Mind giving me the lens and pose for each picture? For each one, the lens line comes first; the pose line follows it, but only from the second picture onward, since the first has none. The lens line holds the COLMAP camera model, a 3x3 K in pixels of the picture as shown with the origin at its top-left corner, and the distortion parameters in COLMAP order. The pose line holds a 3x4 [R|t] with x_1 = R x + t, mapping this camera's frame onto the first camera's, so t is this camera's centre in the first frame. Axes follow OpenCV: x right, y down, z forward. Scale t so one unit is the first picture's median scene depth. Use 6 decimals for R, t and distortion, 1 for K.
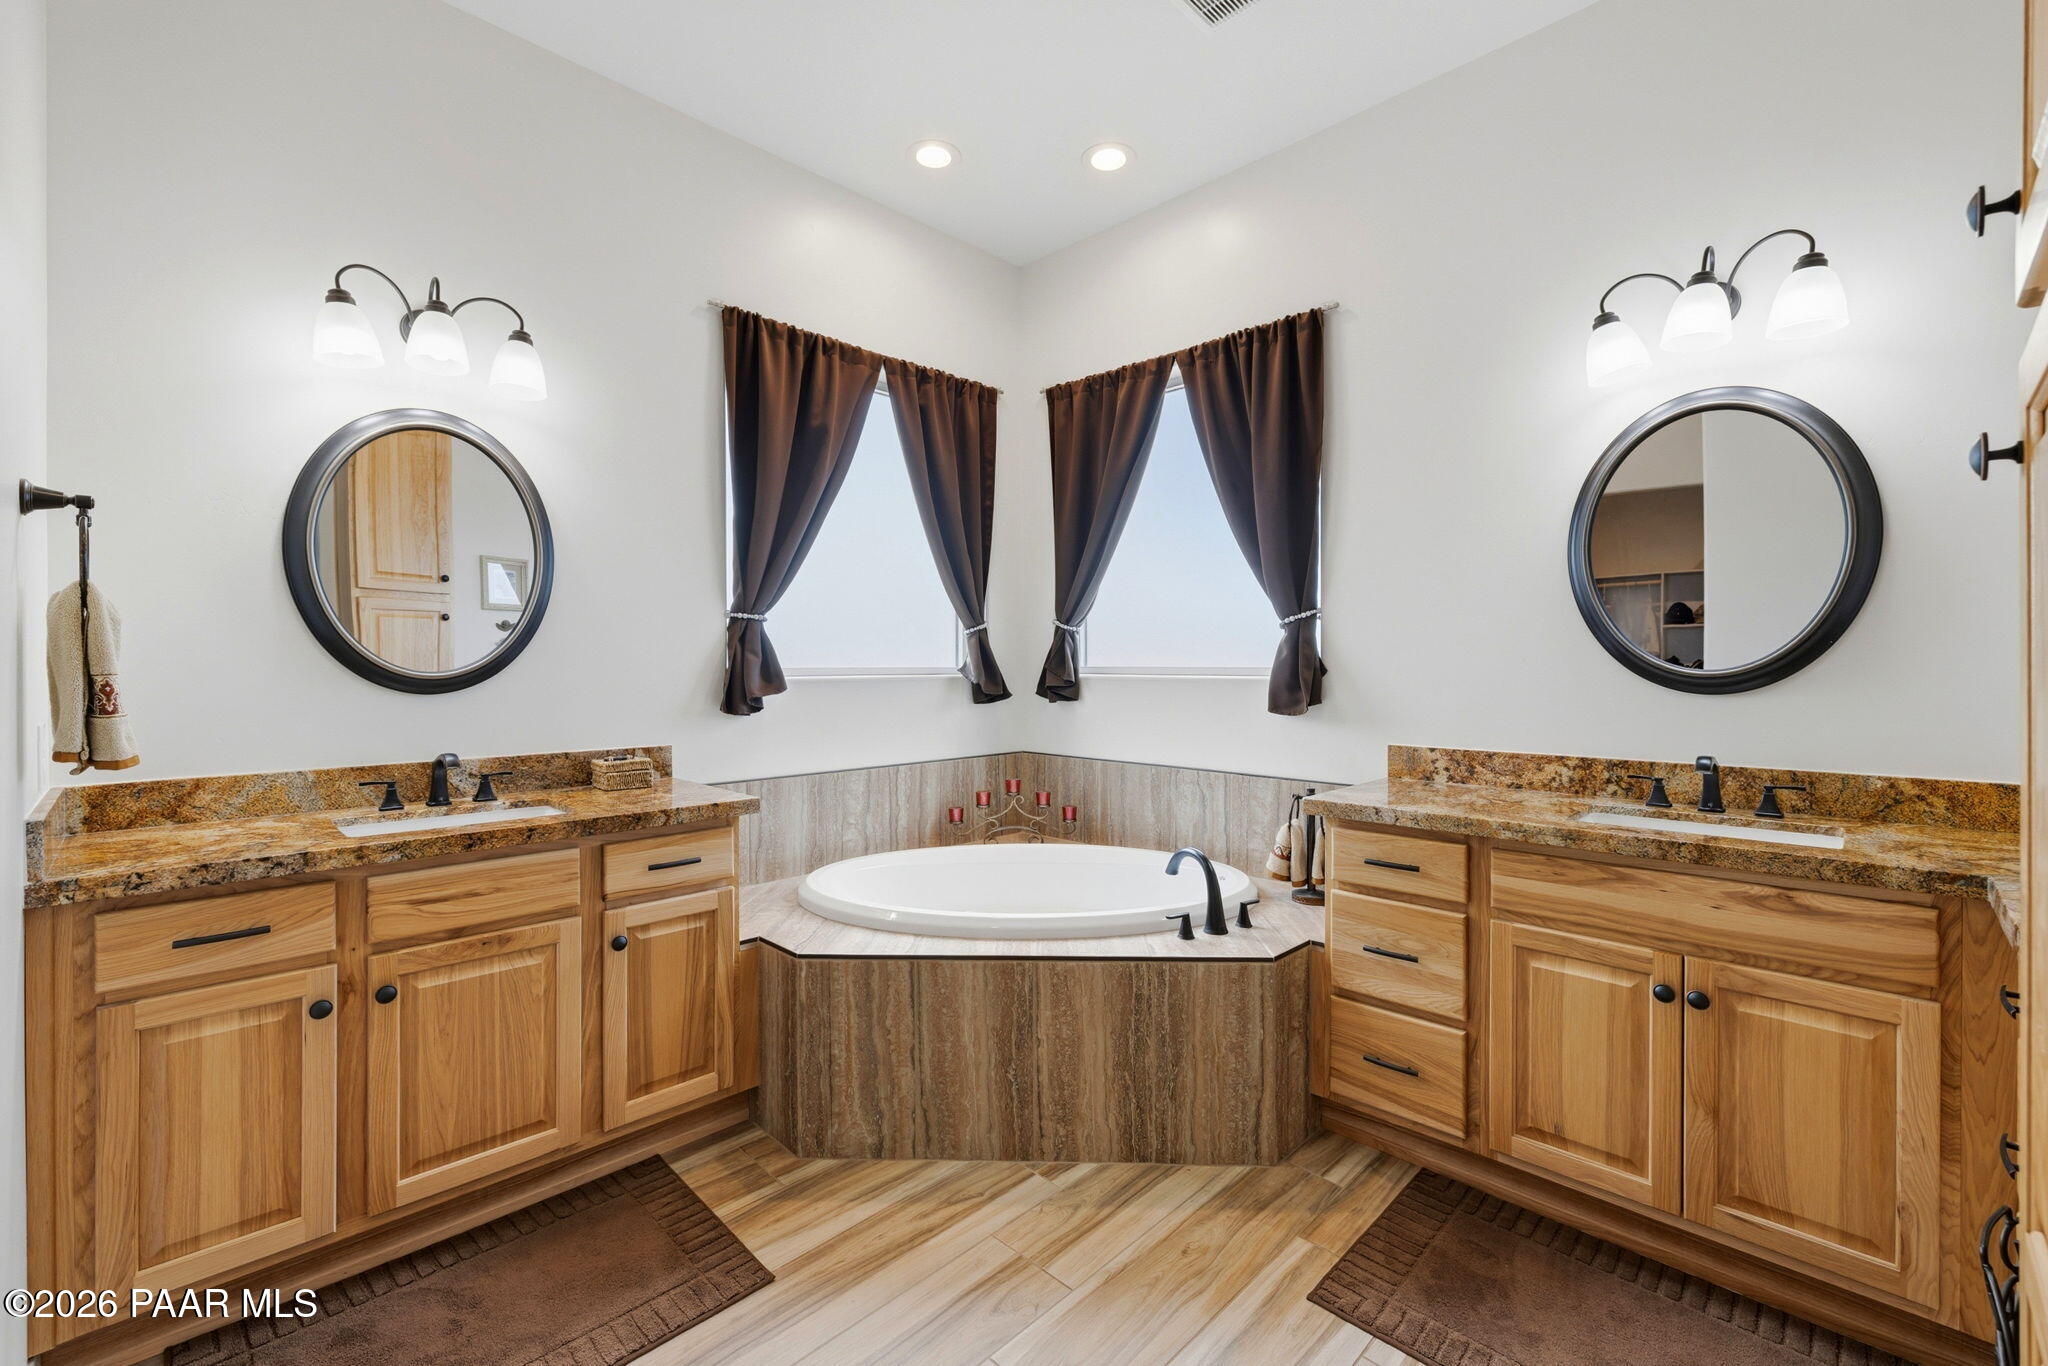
lens RADIAL K [[867.1, 0, 1027.4], [0, 867.1, 667.1], [0, 0, 1]] dist [-0.000829, 0.000135]
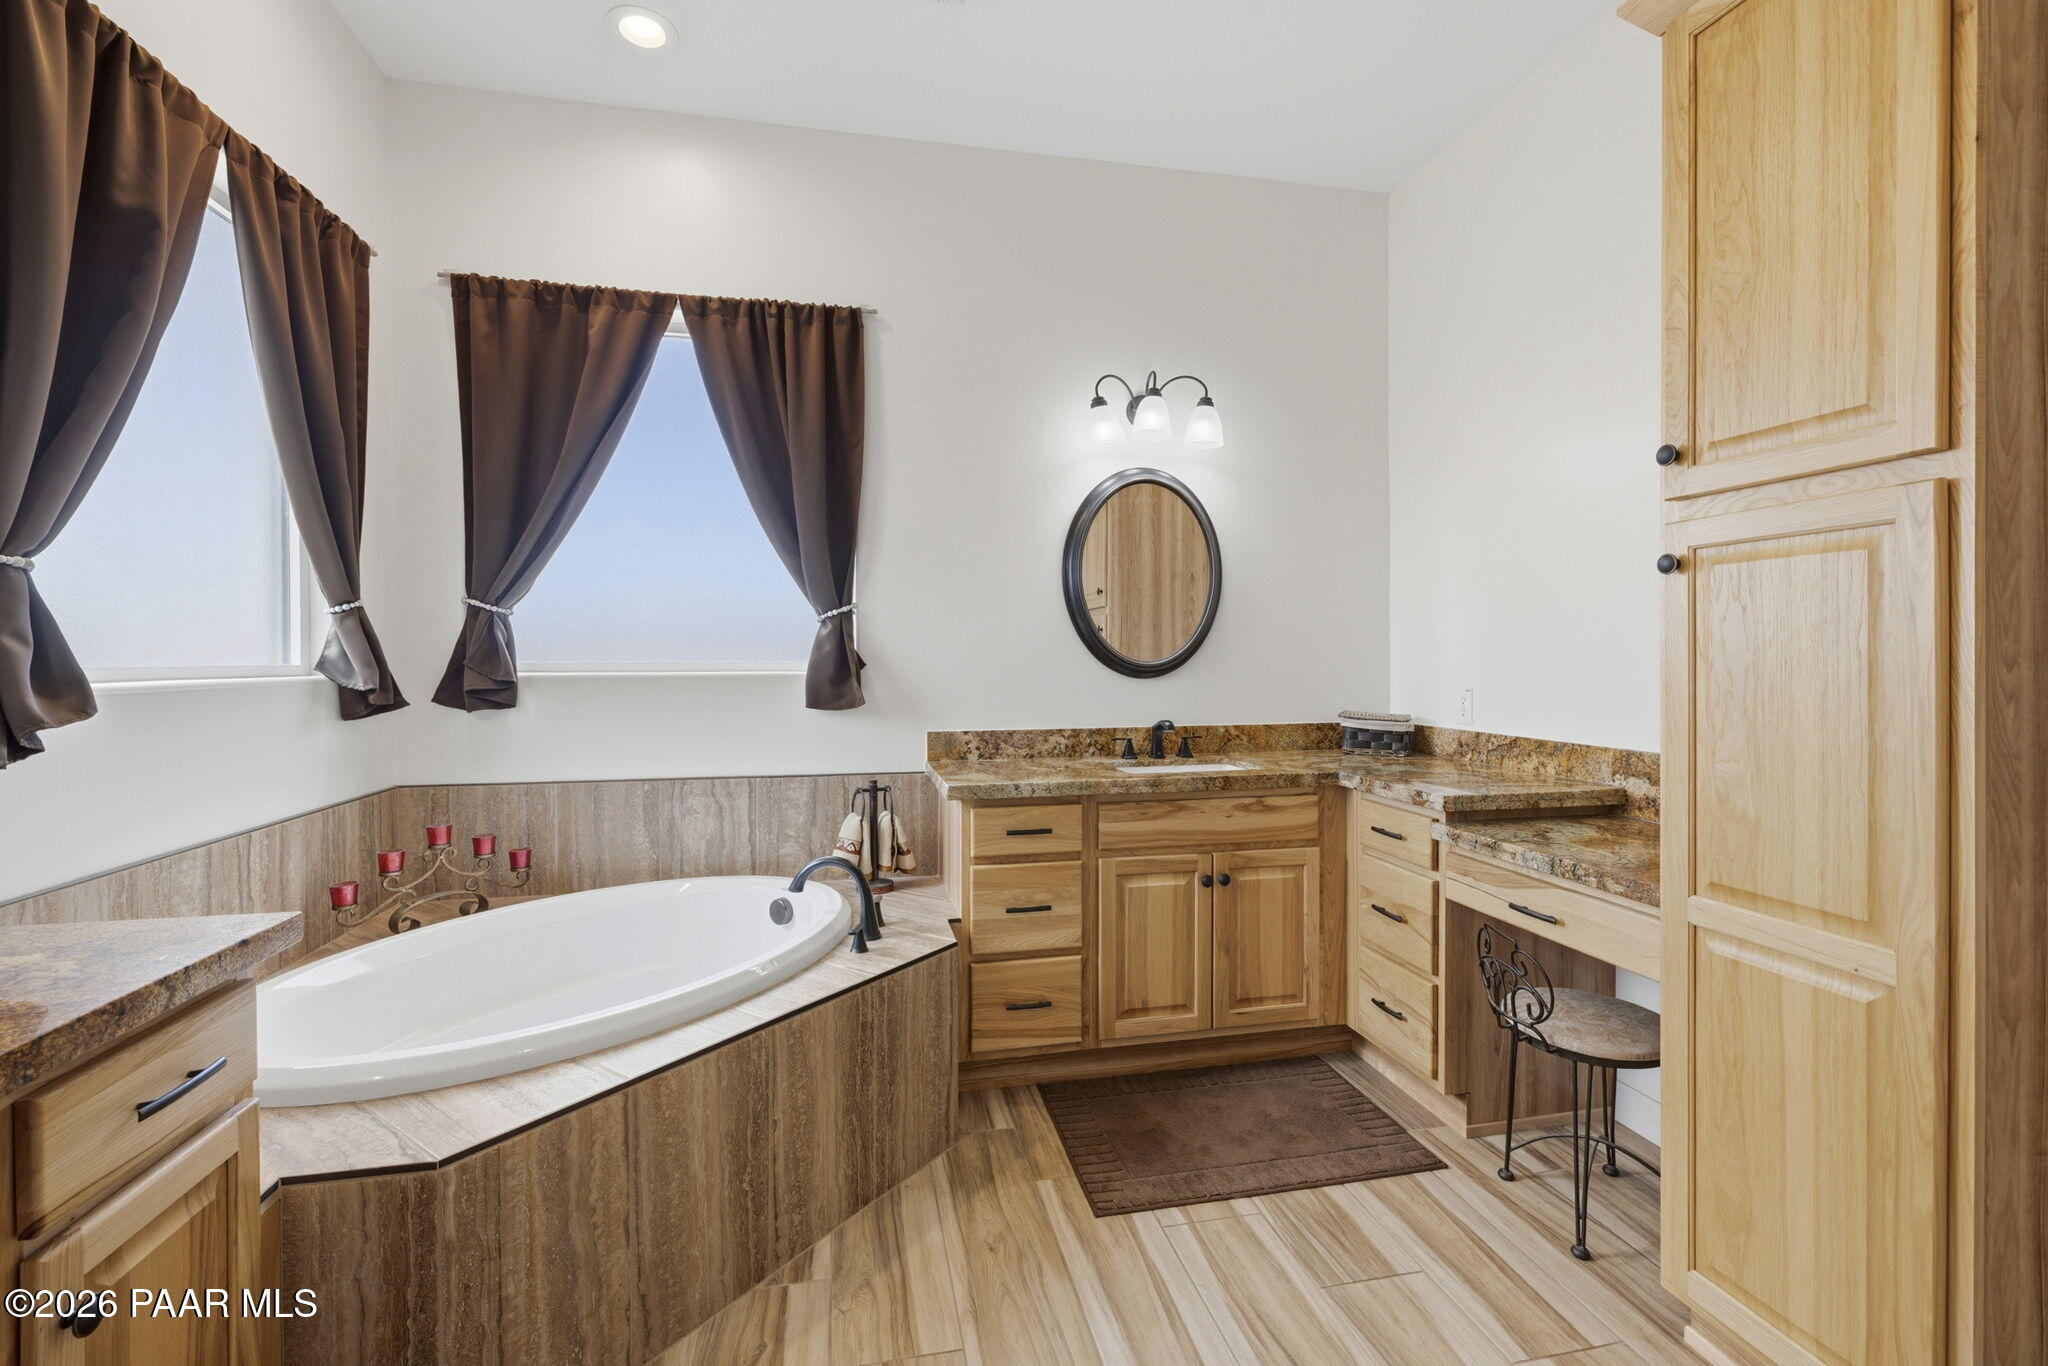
lens RADIAL K [[867.1, 0, 1027.4], [0, 867.1, 667.1], [0, 0, 1]] dist [-0.000829, 0.000135]
pose [[0.551760, -0.009362, 0.833950, -0.526723], [0.006006, 0.999956, 0.007252, 0.000795], [-0.833981, 0.001008, 0.551792, 0.355958]]
